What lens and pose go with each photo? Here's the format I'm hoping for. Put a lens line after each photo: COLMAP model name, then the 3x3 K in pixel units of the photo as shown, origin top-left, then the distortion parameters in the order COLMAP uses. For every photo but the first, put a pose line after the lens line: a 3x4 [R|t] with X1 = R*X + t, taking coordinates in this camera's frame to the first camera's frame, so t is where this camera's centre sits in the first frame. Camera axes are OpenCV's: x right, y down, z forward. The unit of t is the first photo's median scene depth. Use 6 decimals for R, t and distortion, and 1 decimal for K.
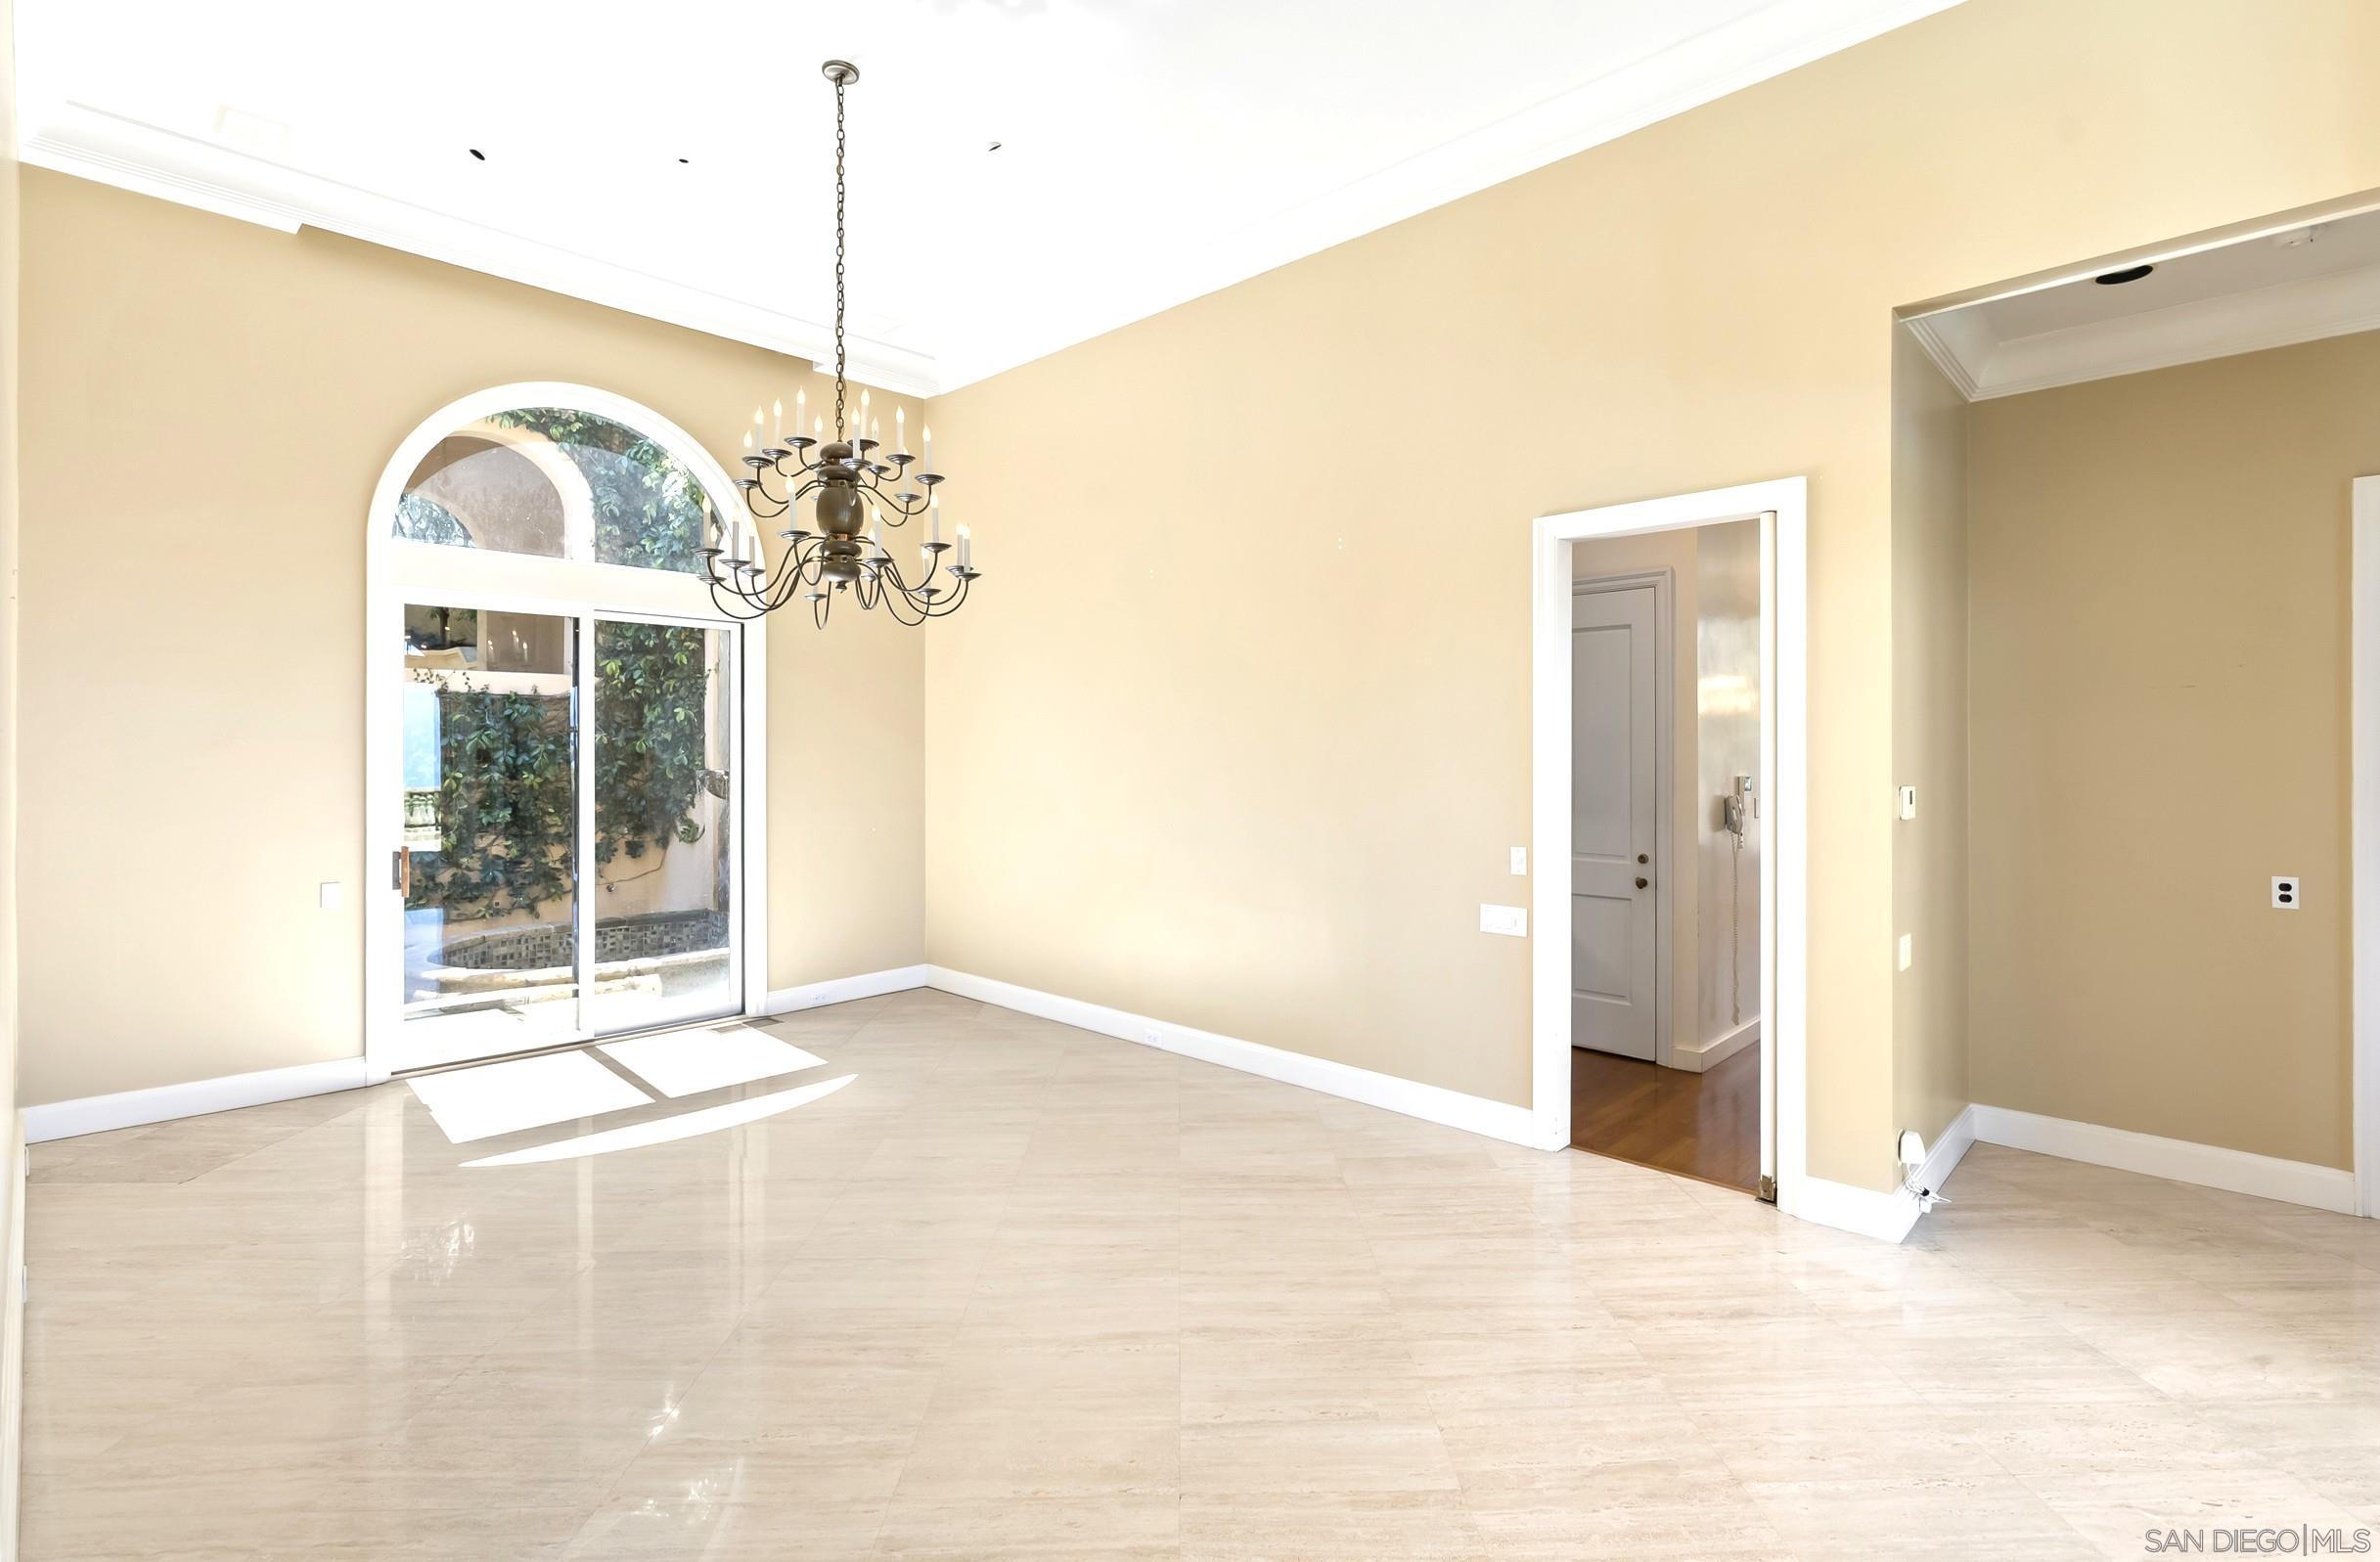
lens RADIAL K [[1090.0, 0, 1189.3], [0, 1090.0, 769.4], [0, 0, 1]] dist [0.001989, -0.000103]
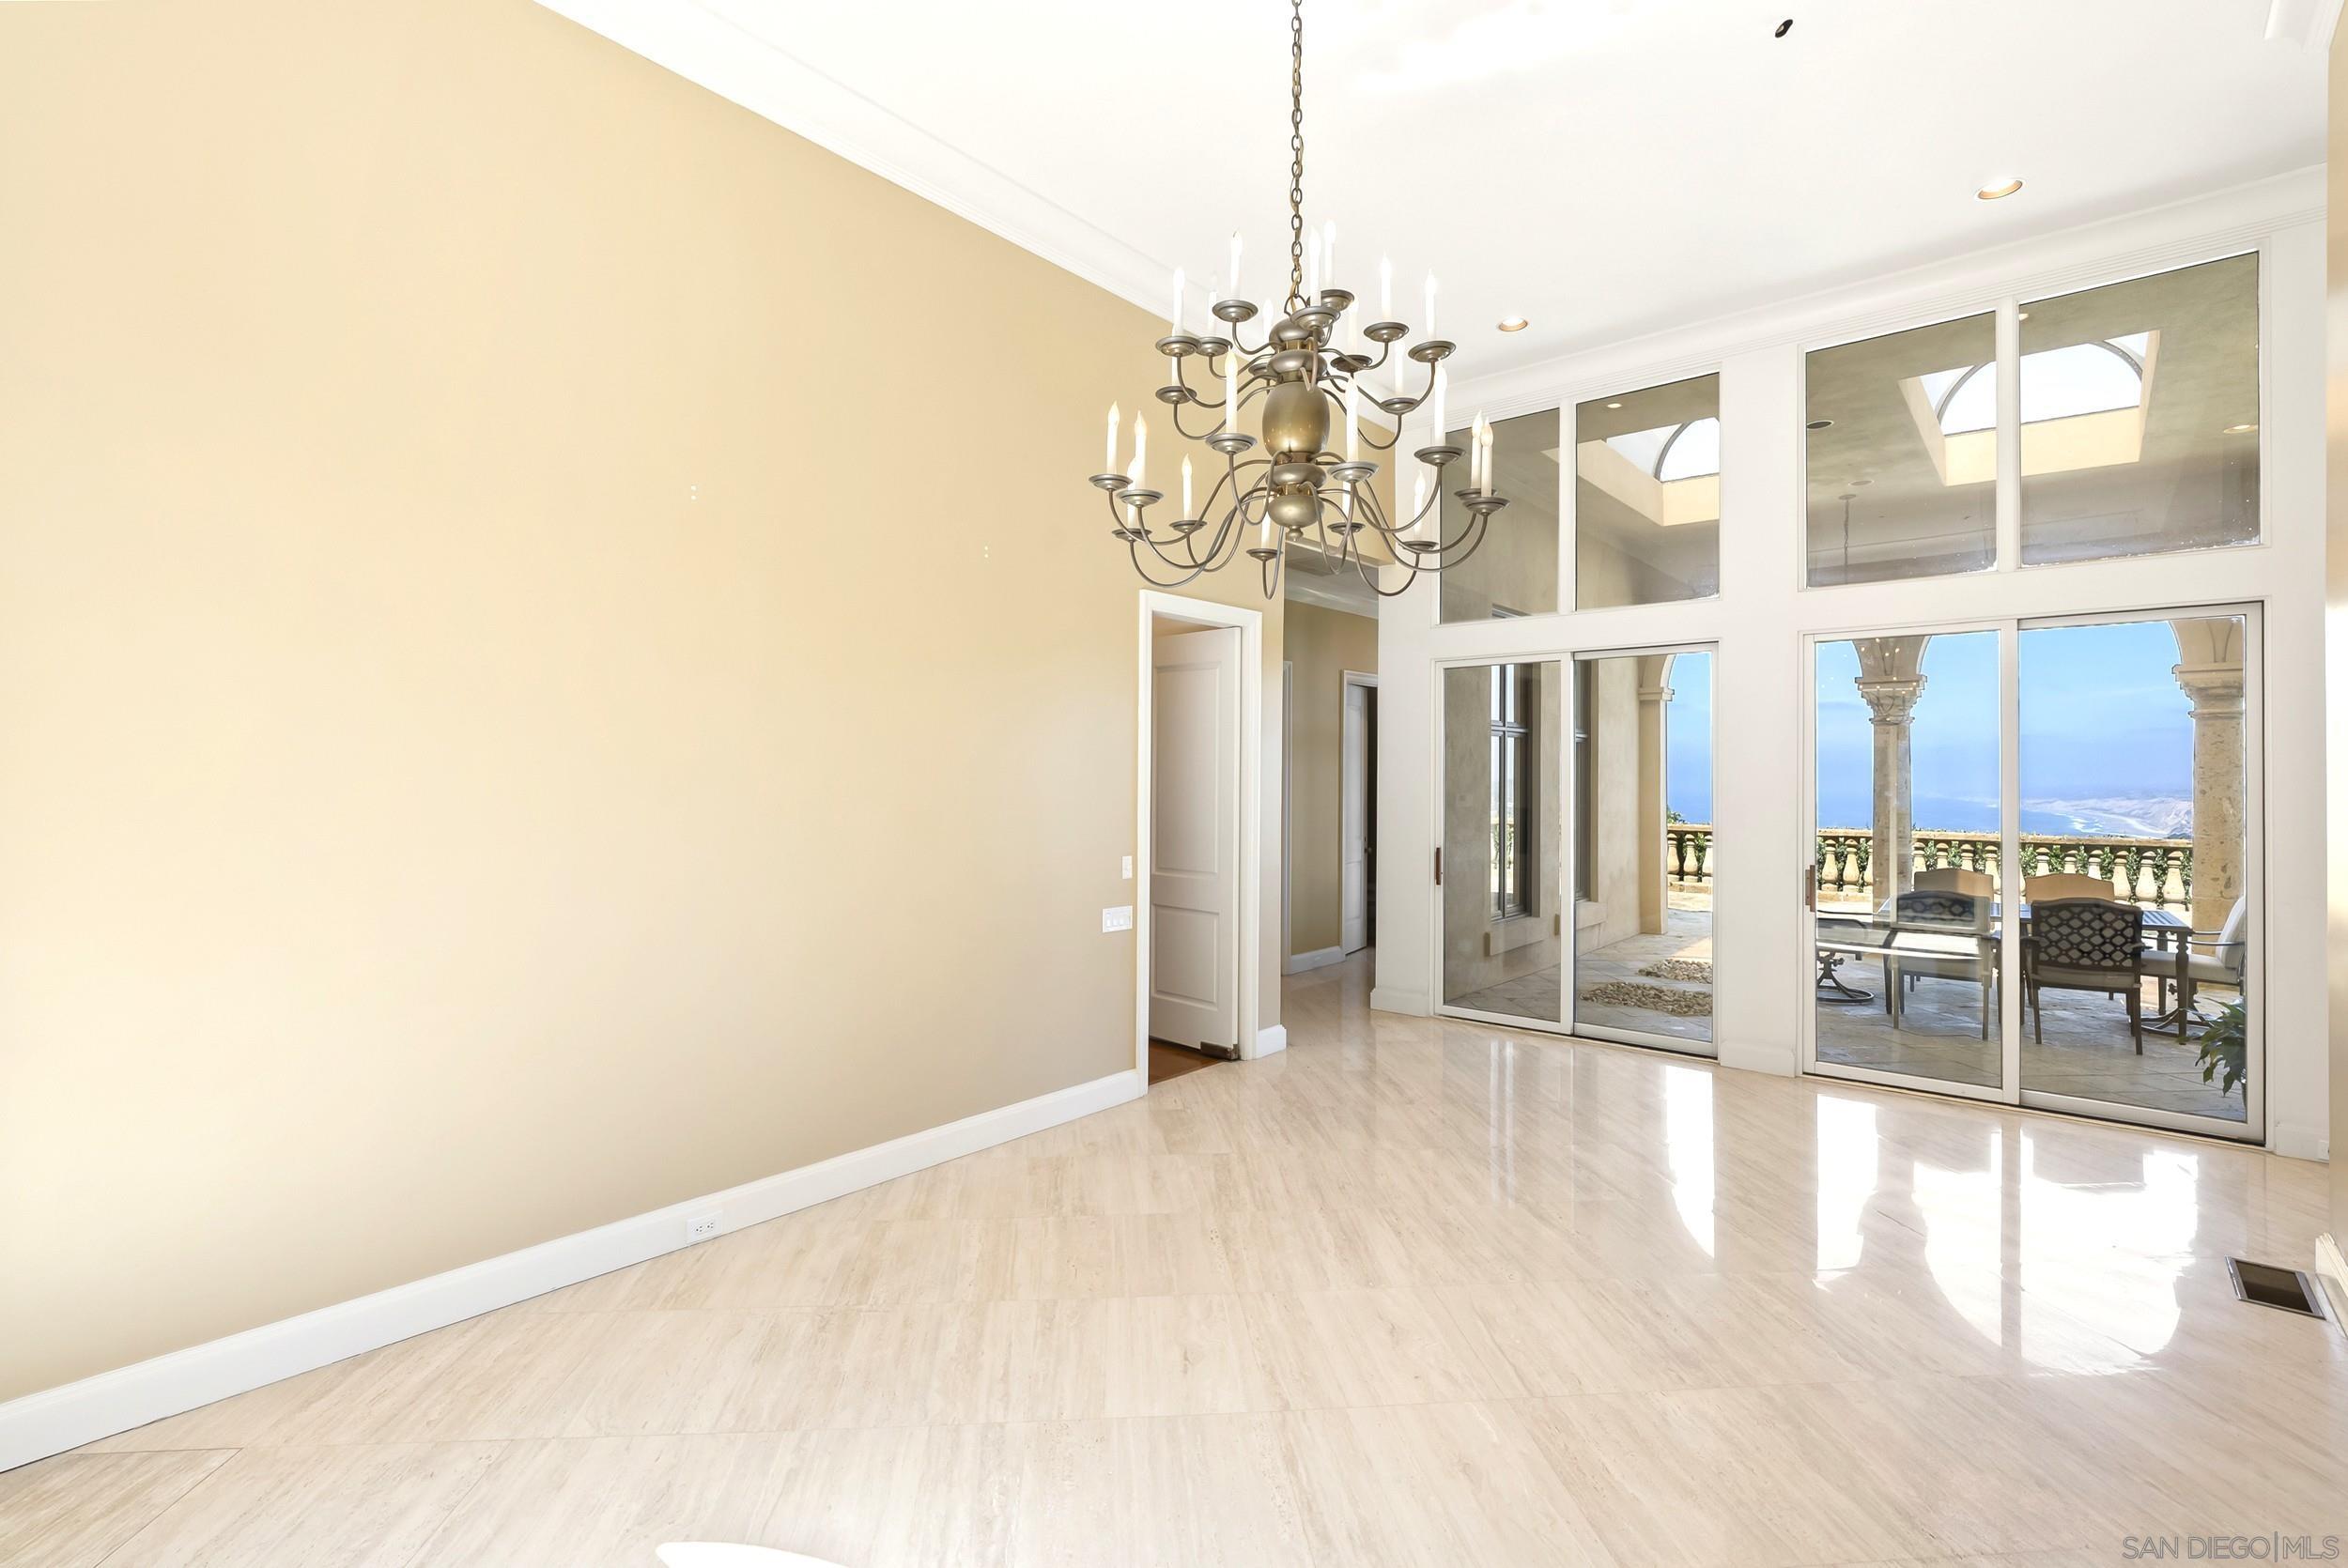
lens RADIAL K [[1083.4, 0, 1176.9], [0, 1083.4, 787.9], [0, 0, 1]] dist [-0.000307, 0.000882]
pose [[-0.071219, -0.003842, 0.997453, -0.931711], [0.006481, 0.999970, 0.004314, -0.008913], [-0.997440, 0.006772, -0.071192, 1.069089]]
